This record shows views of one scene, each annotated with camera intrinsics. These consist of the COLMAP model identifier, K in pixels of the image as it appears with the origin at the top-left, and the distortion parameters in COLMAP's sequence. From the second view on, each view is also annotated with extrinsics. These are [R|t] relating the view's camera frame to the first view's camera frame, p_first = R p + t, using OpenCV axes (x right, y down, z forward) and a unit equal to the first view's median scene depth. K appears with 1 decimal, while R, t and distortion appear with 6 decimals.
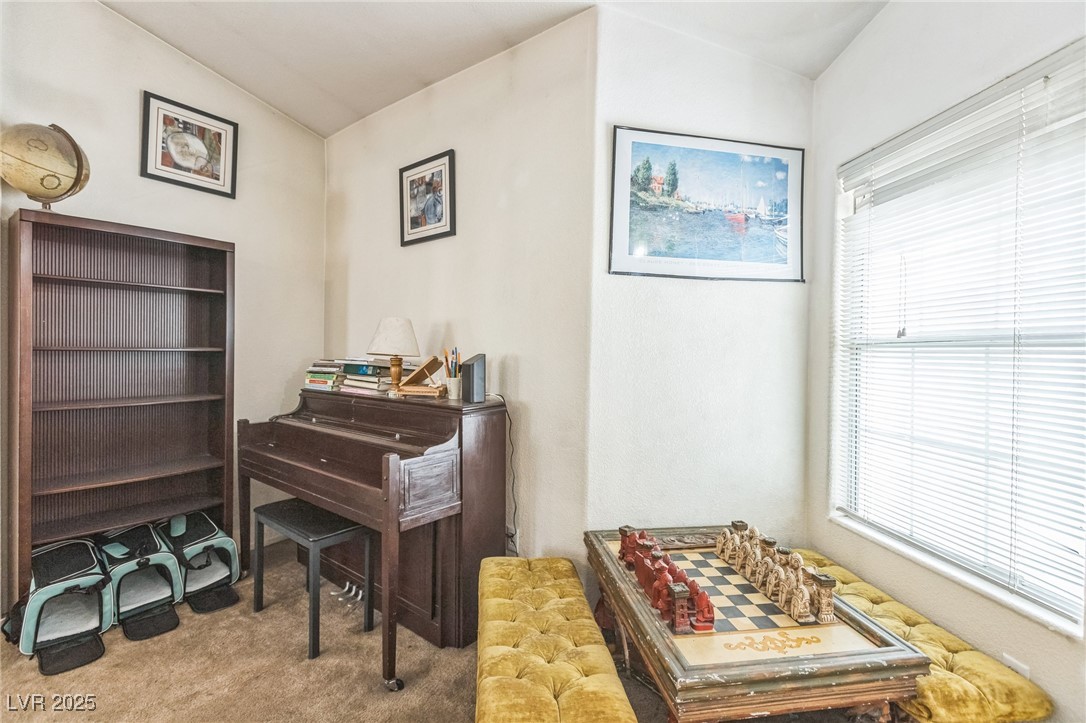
lens RADIAL K [[493.8, 0, 544.0], [0, 493.8, 356.0], [0, 0, 1]] dist [-0.000464, -0.000426]
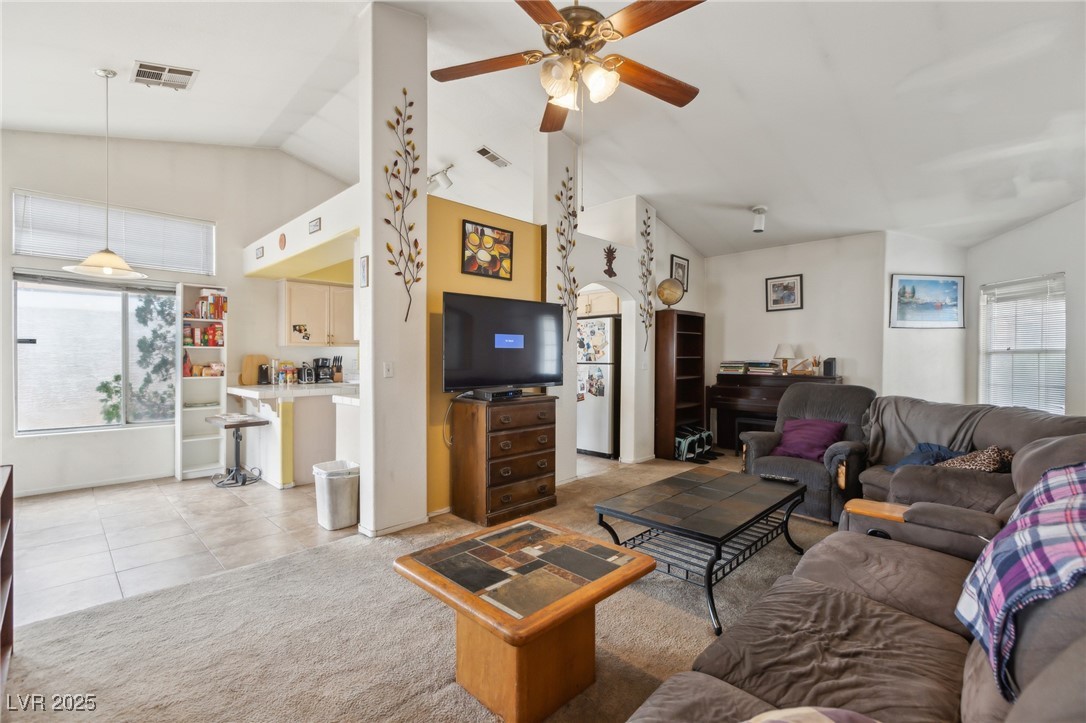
lens RADIAL K [[480.6, 0, 543.3], [0, 480.6, 357.8], [0, 0, 1]] dist [0.000570, -0.000141]
pose [[0.993994, -0.011455, -0.108830, -1.187882], [0.010943, 0.999926, -0.005296, -0.006418], [0.108882, 0.004073, 0.994046, -1.479882]]
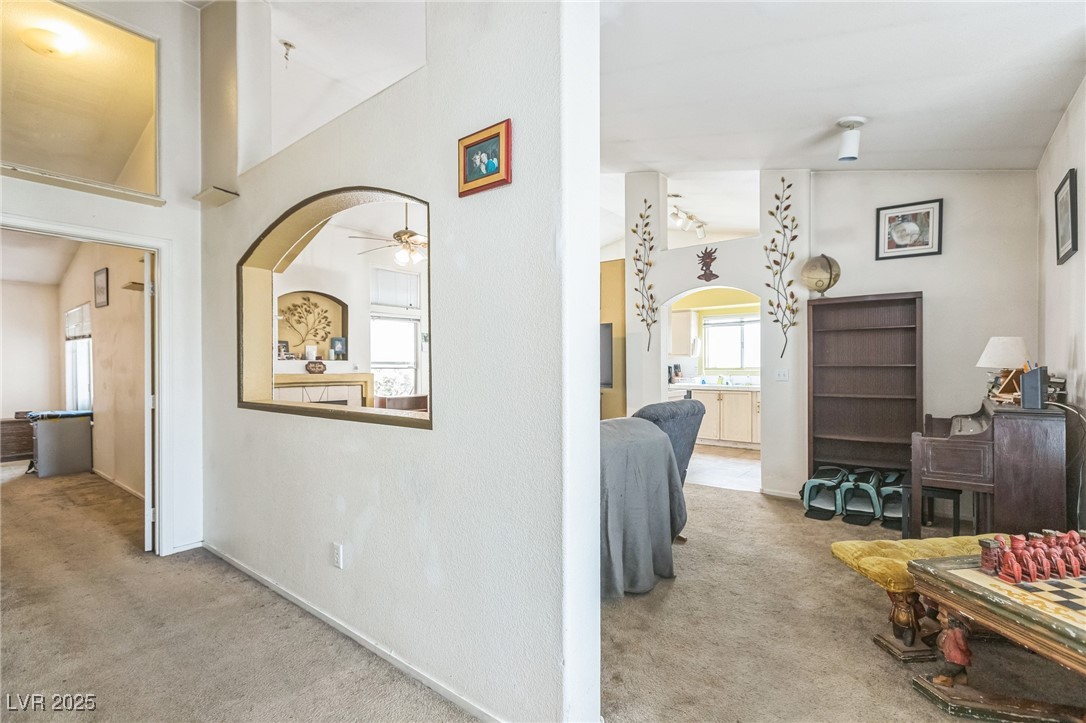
lens RADIAL K [[497.1, 0, 543.4], [0, 497.1, 367.9], [0, 0, 1]] dist [0.000731, -0.000524]
pose [[-0.004990, -0.005247, -0.999974, 0.848646], [-0.003131, 0.999981, -0.005231, 0.006759], [0.999983, 0.003104, -0.005007, -0.102258]]
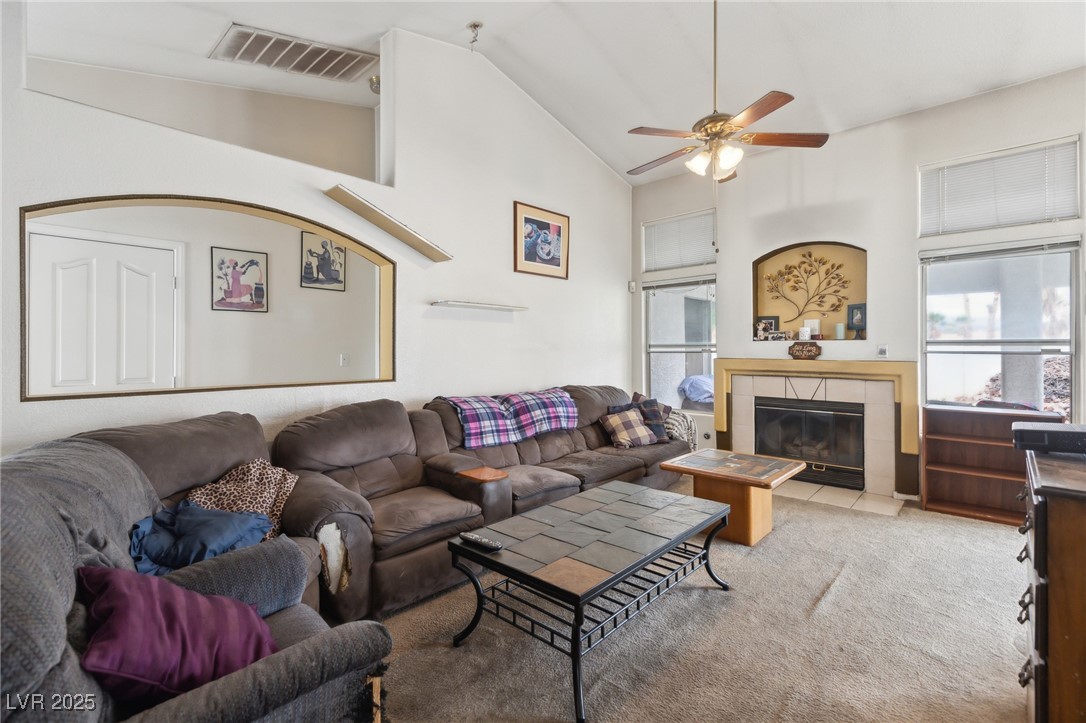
lens RADIAL K [[486.2, 0, 545.8], [0, 486.2, 346.6], [0, 0, 1]] dist [0.000601, -0.000290]
pose [[-0.996990, -0.007206, 0.077200, -0.895192], [-0.007267, 0.999973, -0.000518, -0.011980], [-0.077195, -0.001077, -0.997015, 0.526722]]
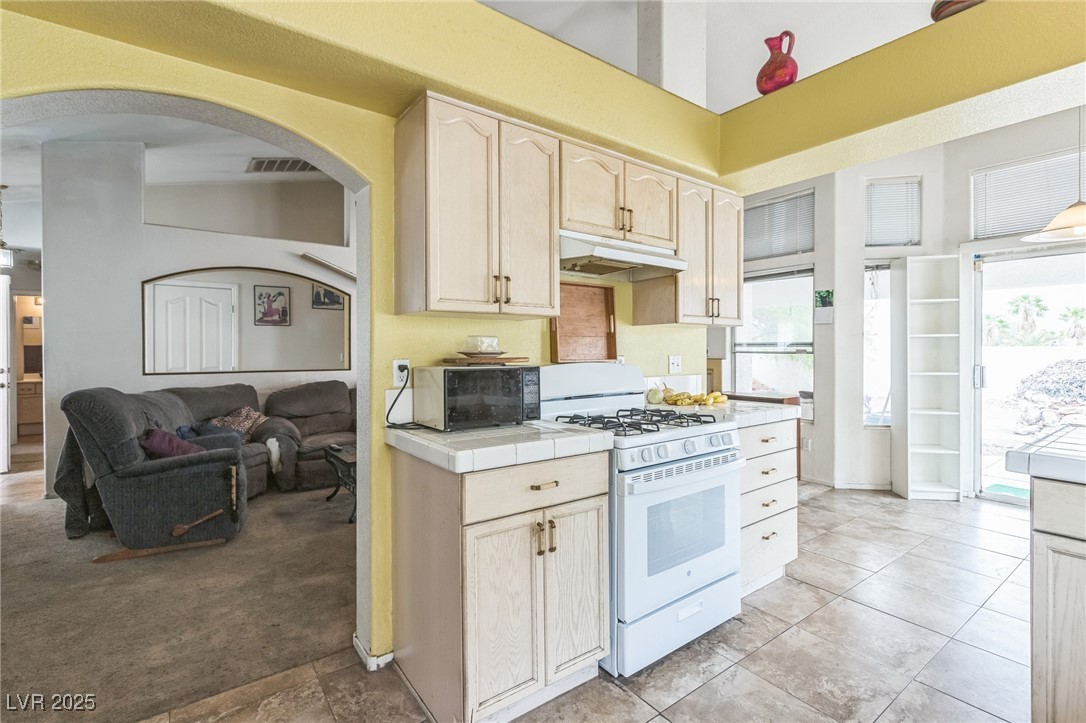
lens RADIAL K [[495.8, 0, 545.2], [0, 495.8, 352.2], [0, 0, 1]] dist [0.003418, 0.000272]
pose [[-0.964361, -0.008772, 0.264444, -1.769915], [-0.005409, 0.999895, 0.013439, -0.025648], [-0.264534, 0.011530, -0.964307, 1.083601]]
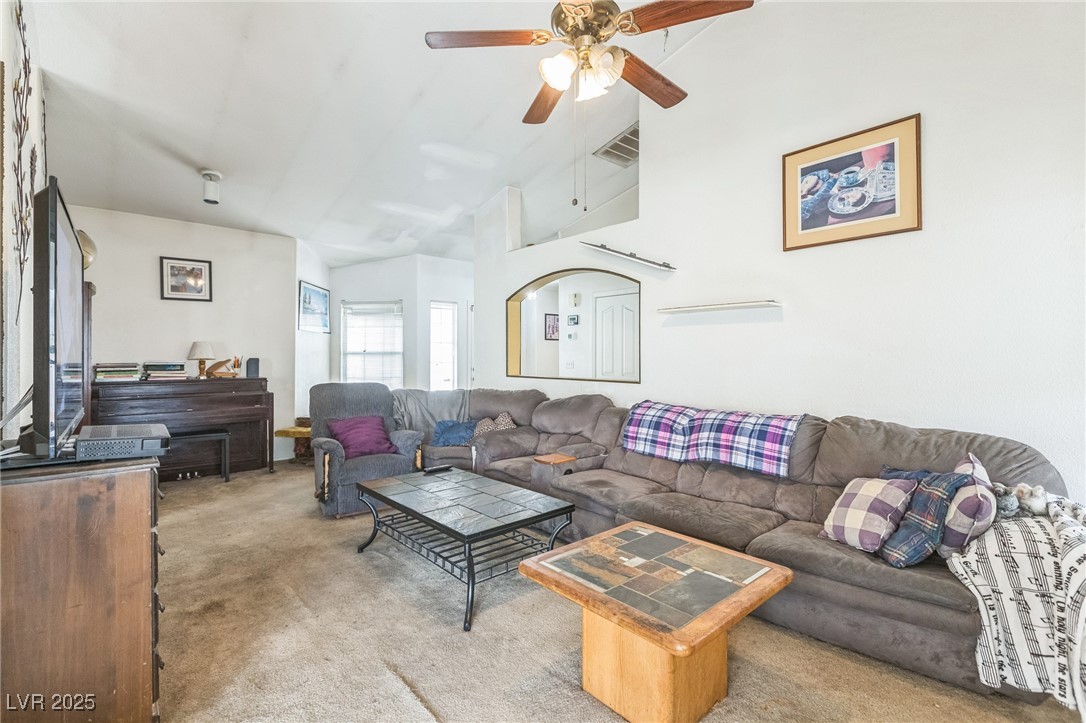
lens RADIAL K [[494.0, 0, 545.7], [0, 494.0, 358.2], [0, 0, 1]] dist [0.005115, -0.009885]
pose [[0.166649, -0.015629, 0.985892, -2.008070], [0.009350, 0.999854, 0.014270, -0.021277], [-0.985972, 0.006840, 0.166771, -0.747944]]
